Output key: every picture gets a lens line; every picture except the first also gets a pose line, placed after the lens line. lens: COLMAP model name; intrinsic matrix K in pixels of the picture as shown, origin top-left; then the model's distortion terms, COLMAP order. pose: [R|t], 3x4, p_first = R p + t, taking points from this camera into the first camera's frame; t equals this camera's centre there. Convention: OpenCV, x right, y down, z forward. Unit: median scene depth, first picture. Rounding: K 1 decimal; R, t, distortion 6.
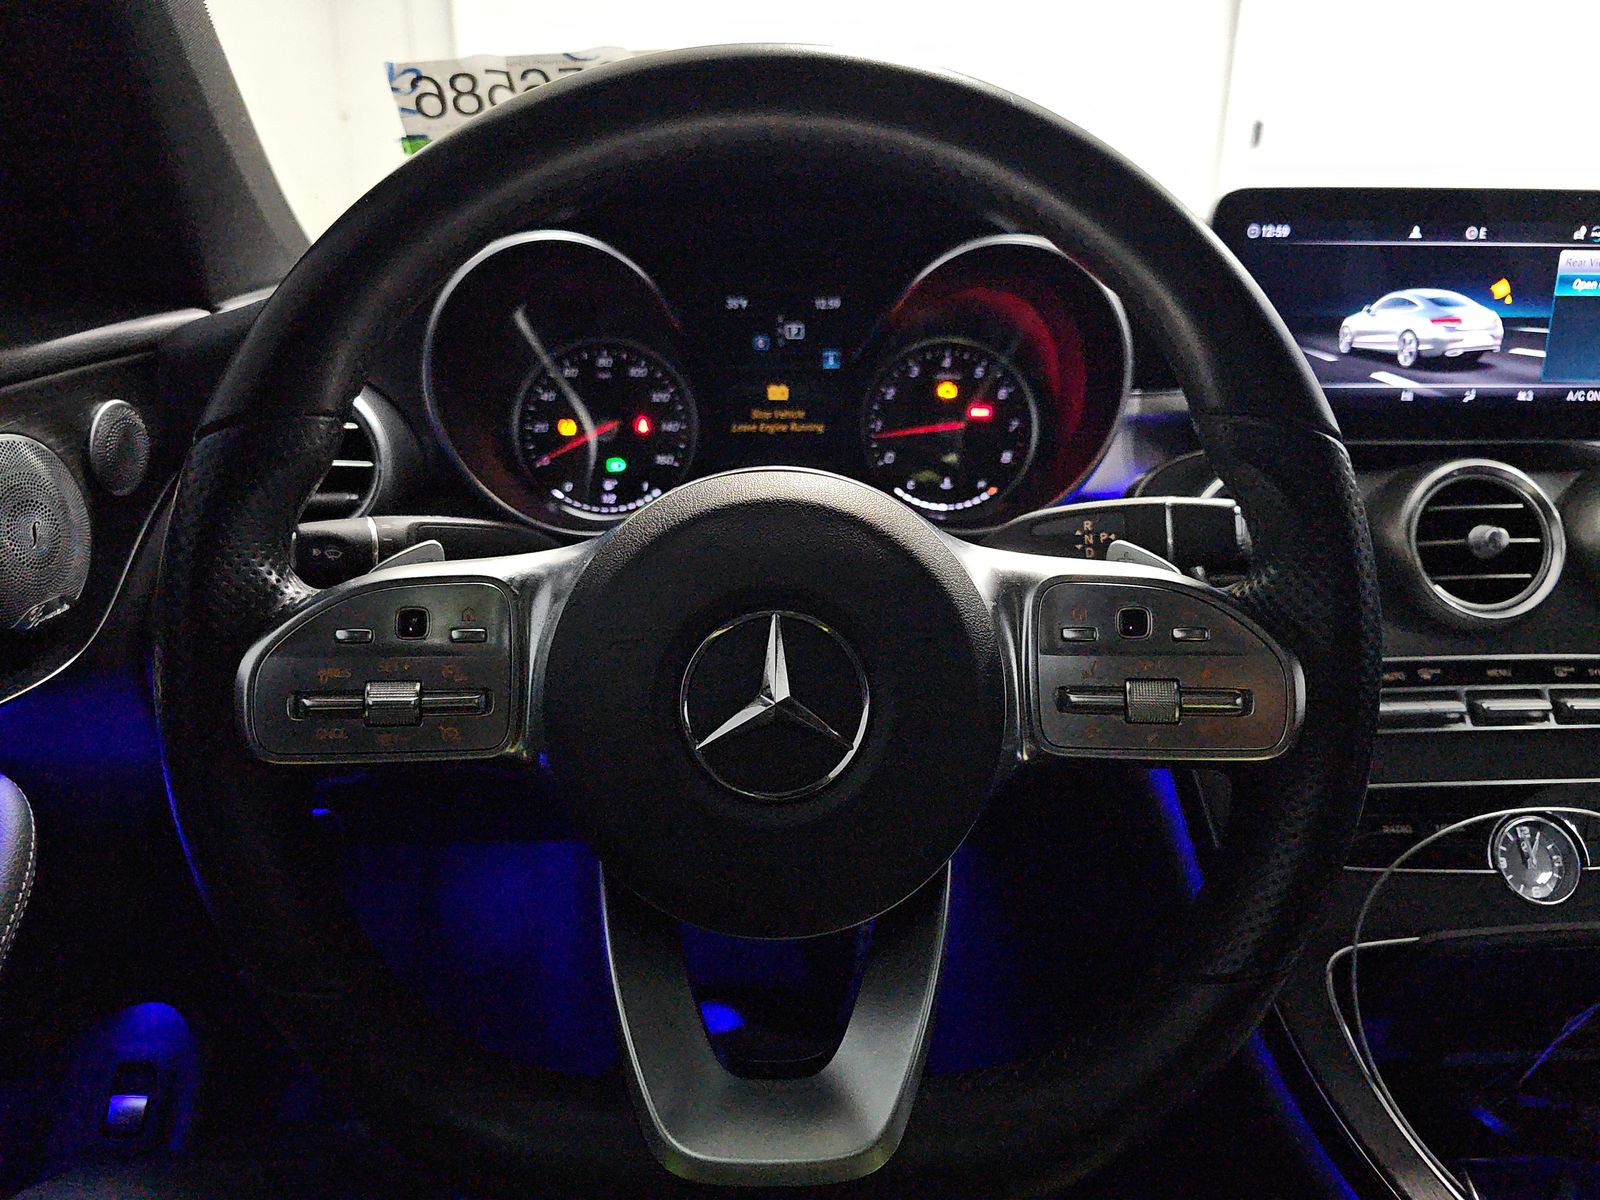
lens RADIAL K [[1080.4, 0, 807.2], [0, 1080.4, 606.3], [0, 0, 1]] dist [0.021853, -0.006374]
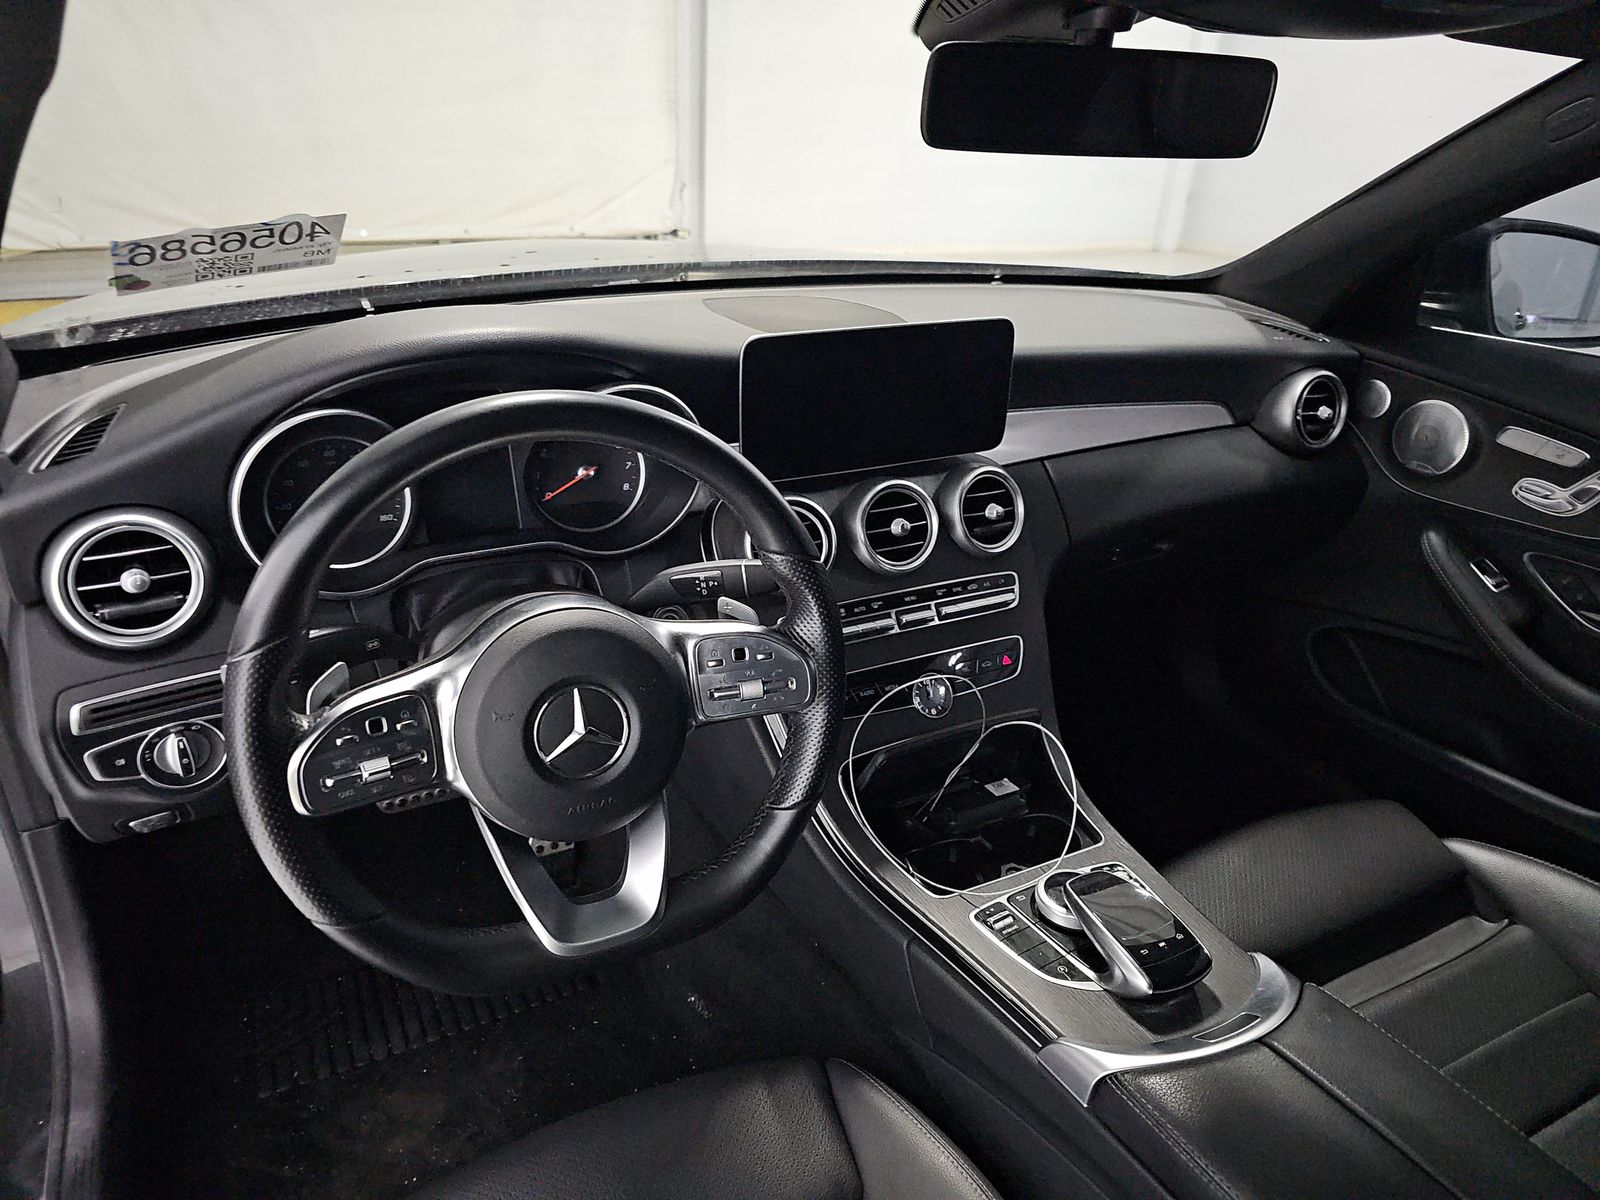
lens RADIAL K [[1080.4, 0, 807.2], [0, 1080.4, 606.3], [0, 0, 1]] dist [0.021853, -0.006374]
pose [[0.907414, -0.151533, 0.391967, -0.236637], [0.082372, 0.978768, 0.187693, -0.281627], [-0.412087, -0.138028, 0.900629, -0.566969]]
